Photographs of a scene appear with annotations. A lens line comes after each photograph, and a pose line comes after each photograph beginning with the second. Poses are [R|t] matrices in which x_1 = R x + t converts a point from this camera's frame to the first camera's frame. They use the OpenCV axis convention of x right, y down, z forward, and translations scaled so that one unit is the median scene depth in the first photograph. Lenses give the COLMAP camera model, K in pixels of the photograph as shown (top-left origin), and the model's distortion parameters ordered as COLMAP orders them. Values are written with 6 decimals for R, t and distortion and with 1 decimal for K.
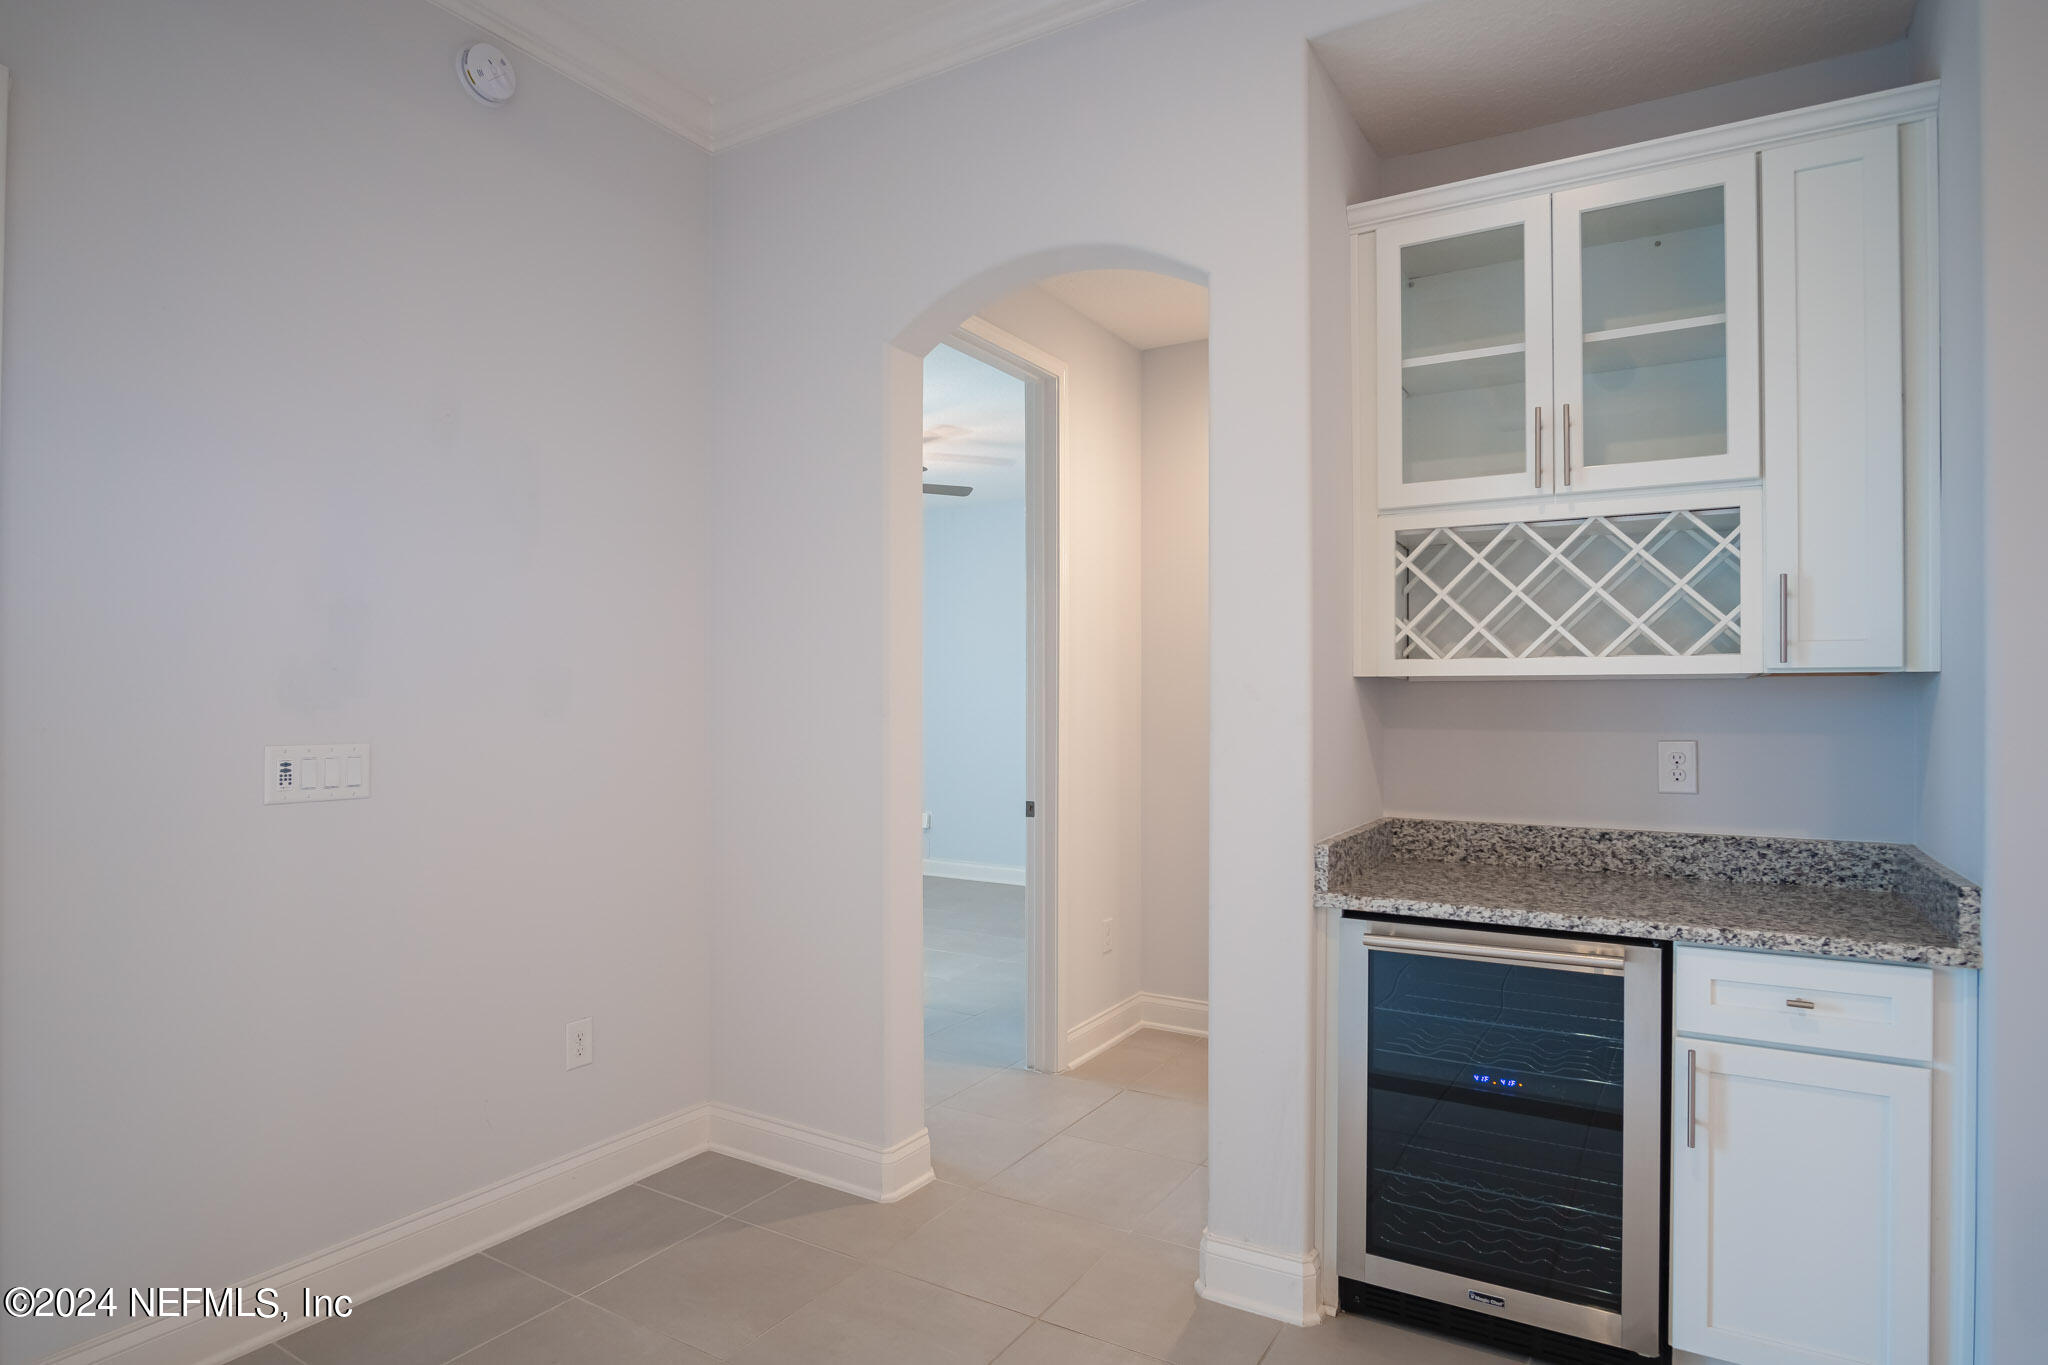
lens RADIAL K [[1095.0, 0, 1030.5], [0, 1095.0, 690.0], [0, 0, 1]] dist [0.000345, 0.000393]
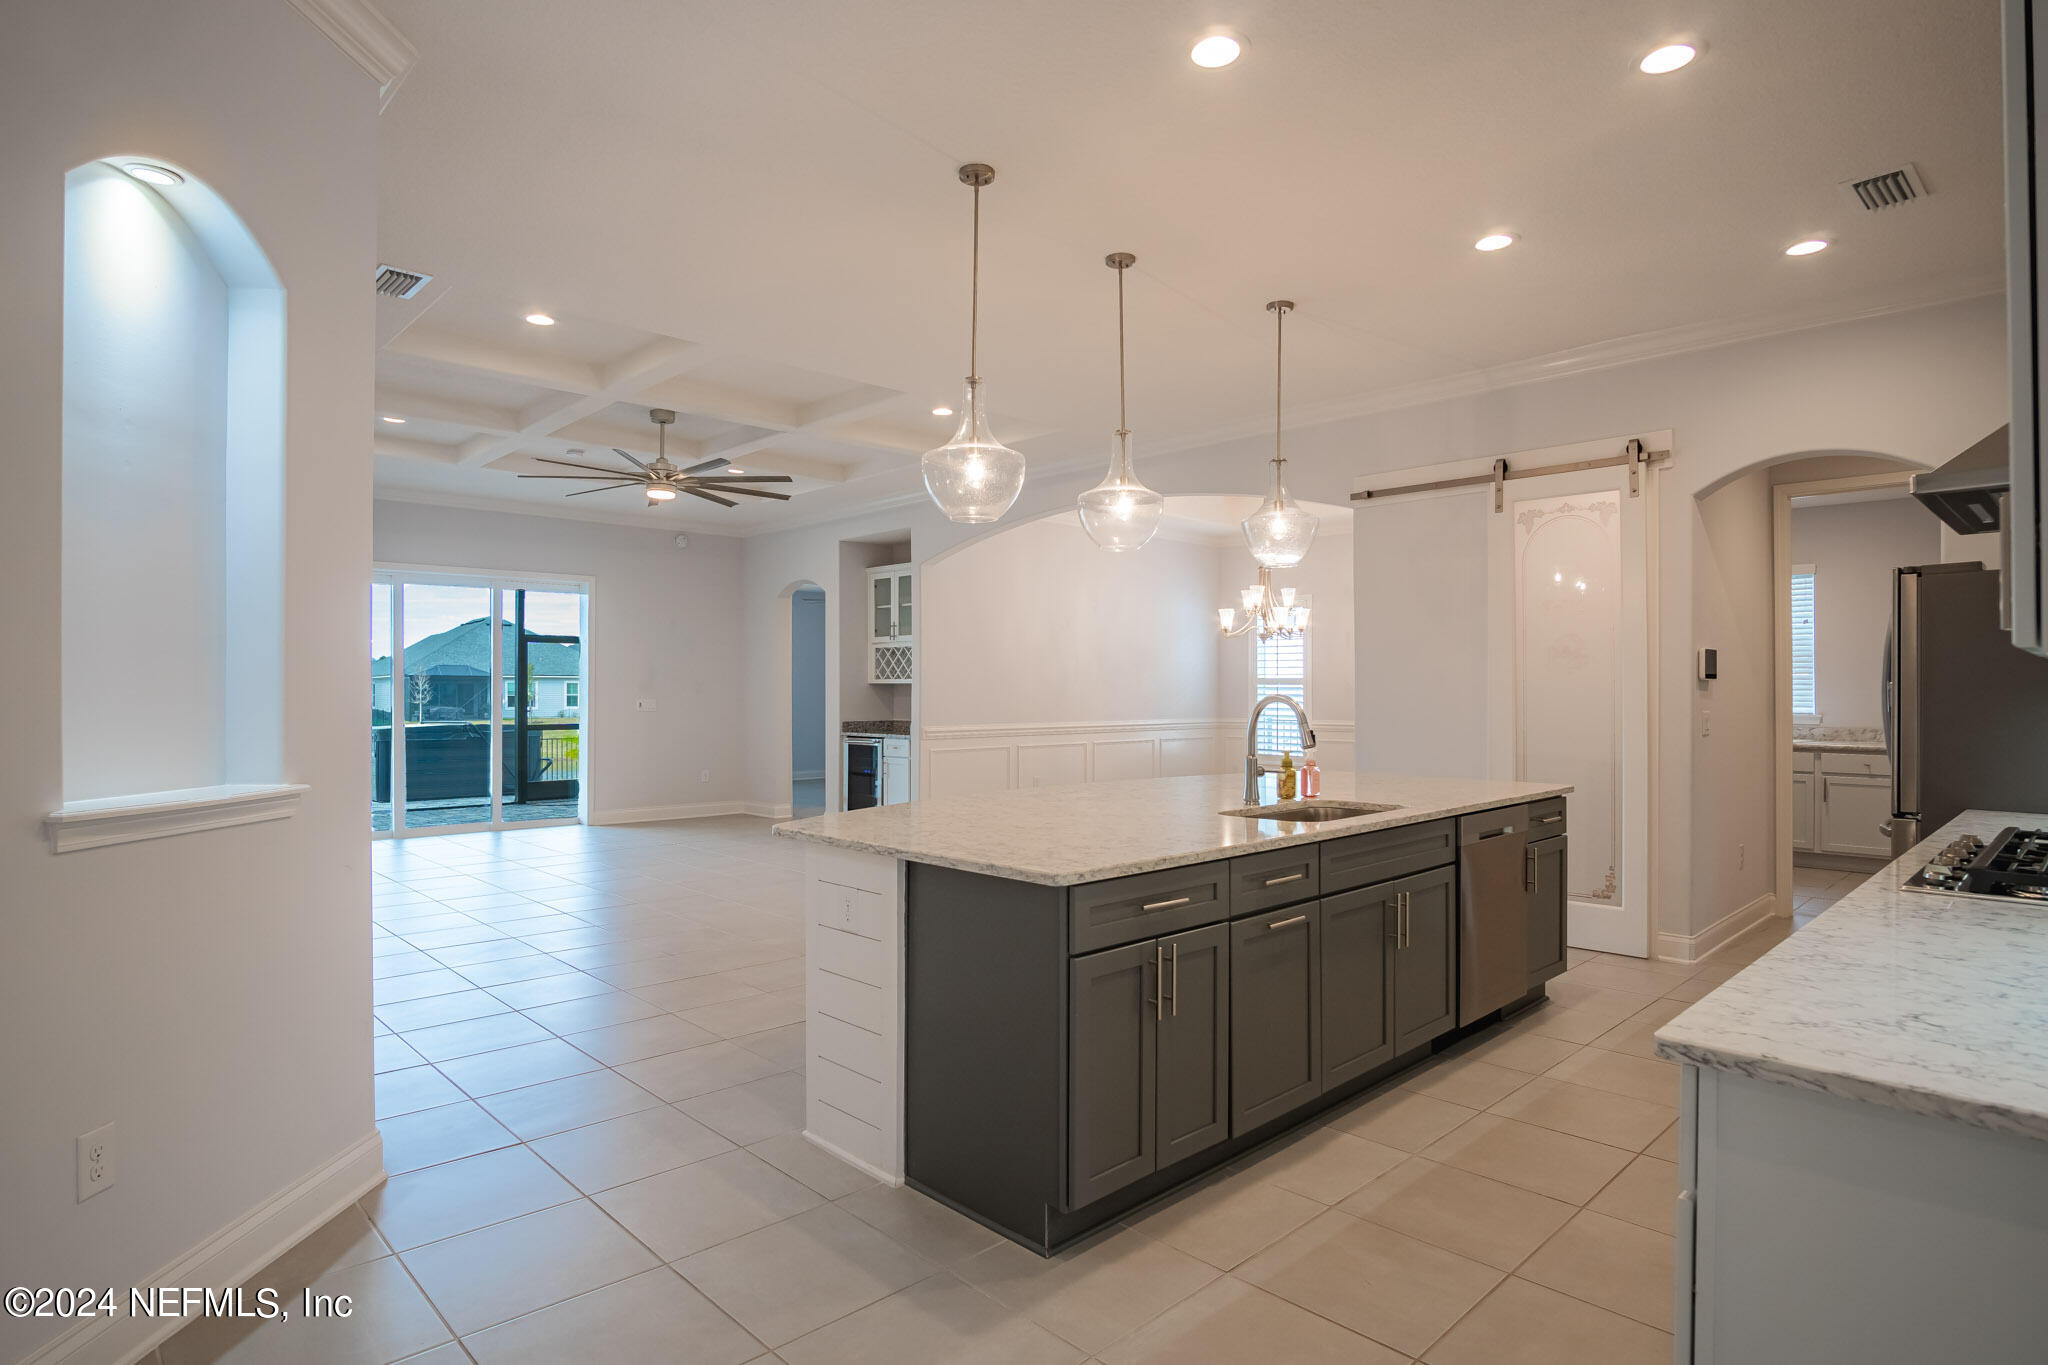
lens RADIAL K [[1095.0, 0, 1030.5], [0, 1095.0, 690.0], [0, 0, 1]] dist [0.000345, 0.000393]
pose [[0.959471, -0.007376, -0.281712, 2.107820], [0.007569, 0.999971, -0.000401, 0.018082], [0.281707, -0.001747, 0.959499, -2.836643]]
